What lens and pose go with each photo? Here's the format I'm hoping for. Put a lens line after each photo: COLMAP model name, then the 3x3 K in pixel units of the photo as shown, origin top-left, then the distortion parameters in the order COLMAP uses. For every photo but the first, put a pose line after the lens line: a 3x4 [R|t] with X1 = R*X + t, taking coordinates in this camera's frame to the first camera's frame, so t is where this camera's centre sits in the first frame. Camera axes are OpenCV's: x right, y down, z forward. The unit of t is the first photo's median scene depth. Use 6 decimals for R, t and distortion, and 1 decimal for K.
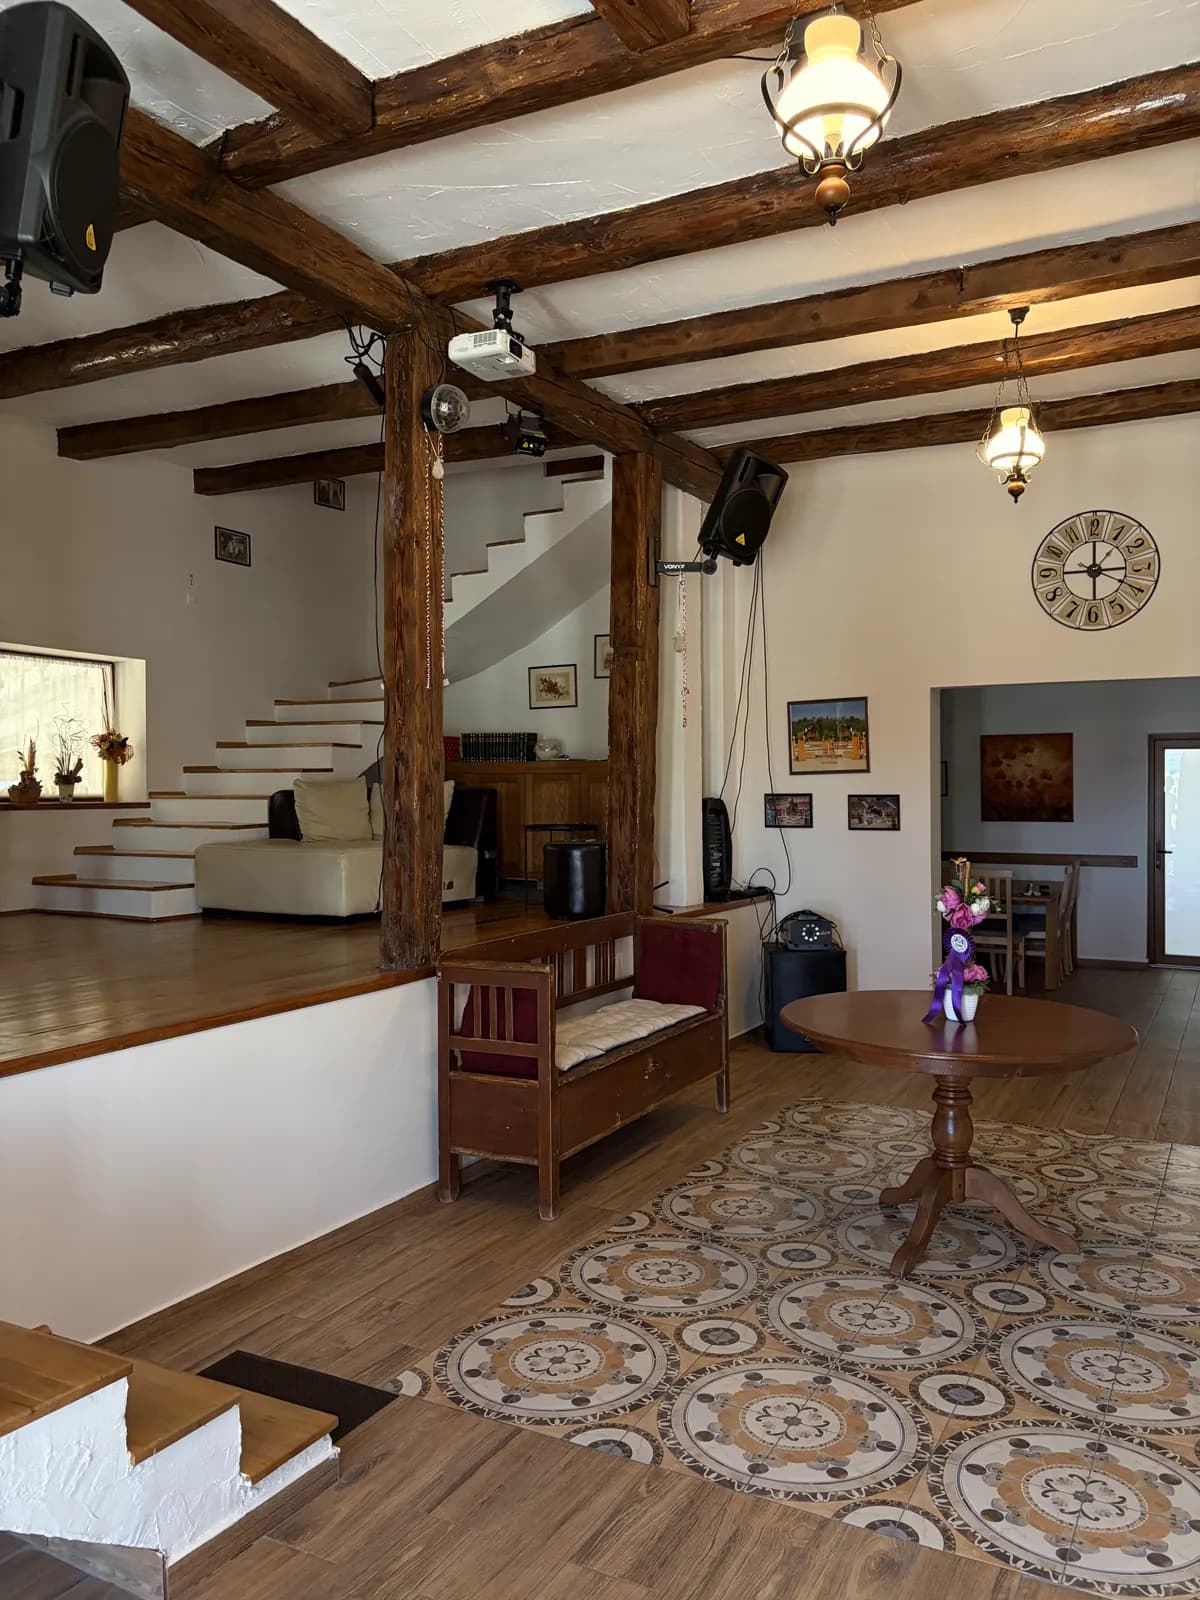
lens RADIAL K [[1204.2, 0, 609.3], [0, 1204.2, 797.5], [0, 0, 1]] dist [0.008808, -0.004499]
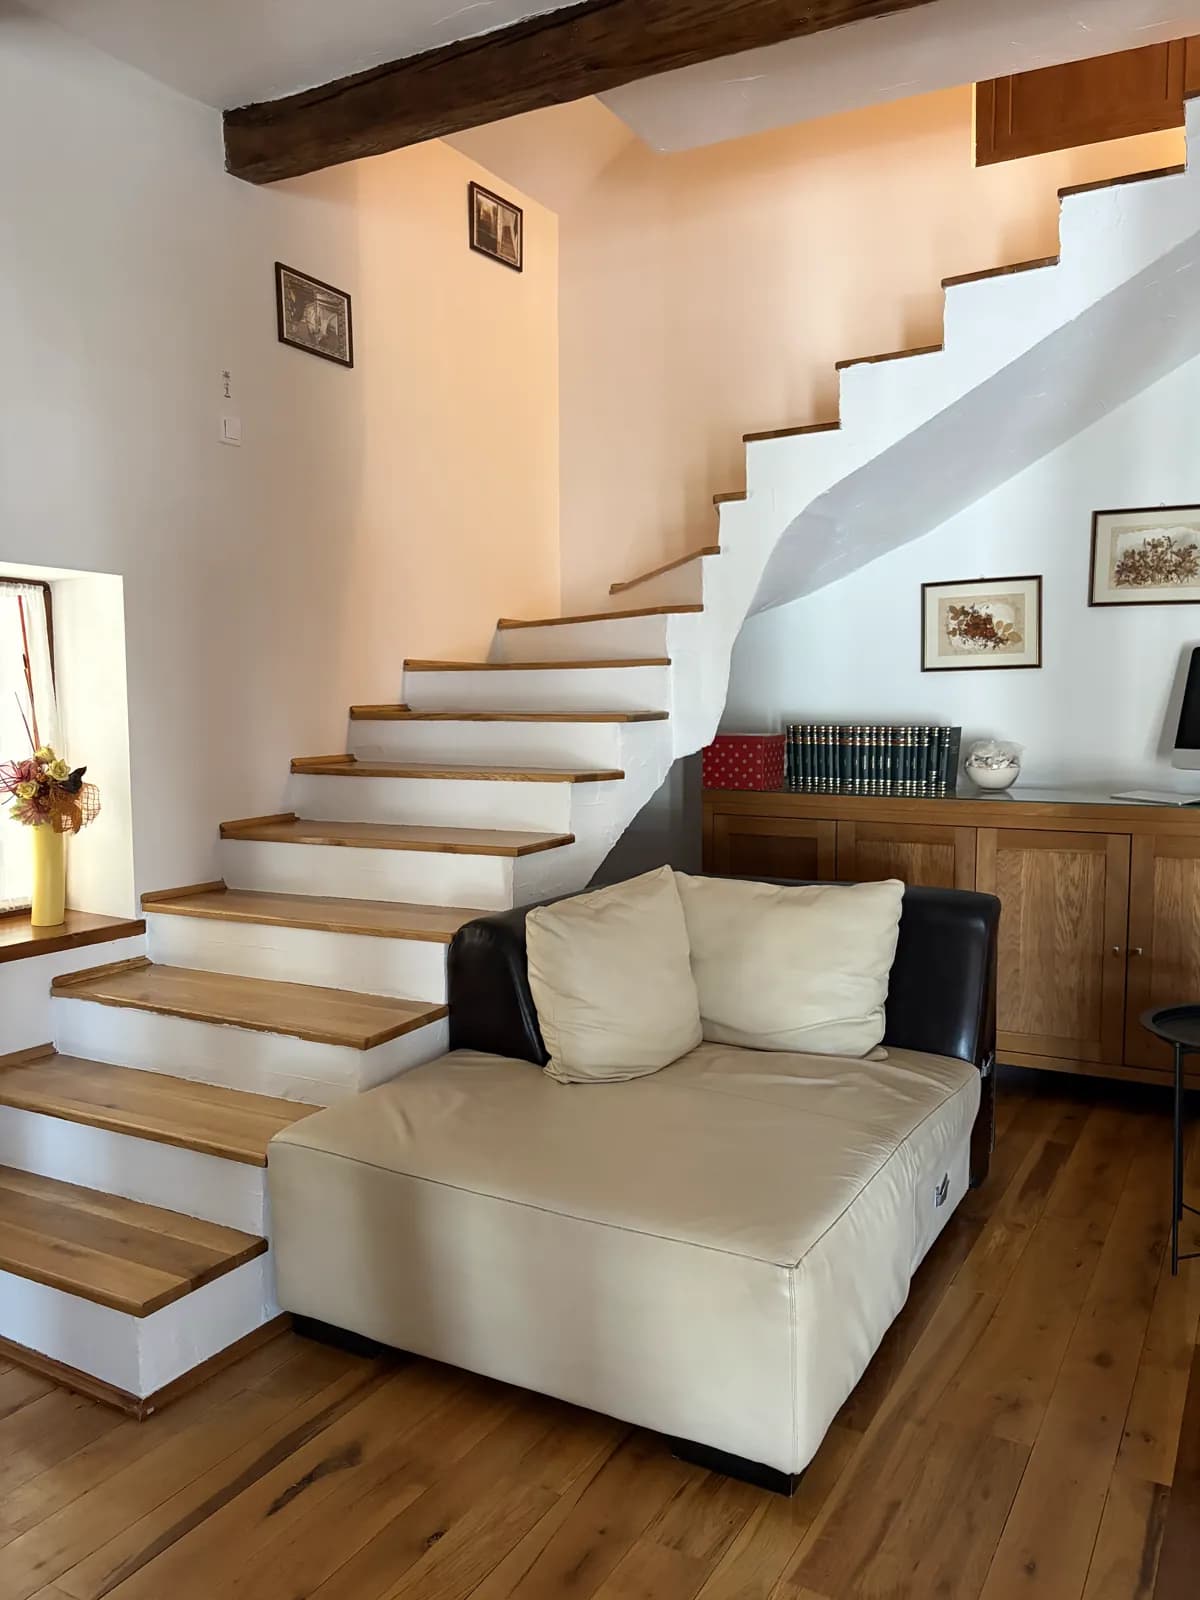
lens RADIAL K [[1204.2, 0, 595.1], [0, 1204.2, 810.0], [0, 0, 1]] dist [0.008808, -0.004499]
pose [[0.999290, -0.000805, -0.037678, -0.207372], [0.003881, 0.996654, 0.081639, -0.066854], [0.037486, -0.081727, 0.995950, 0.586789]]
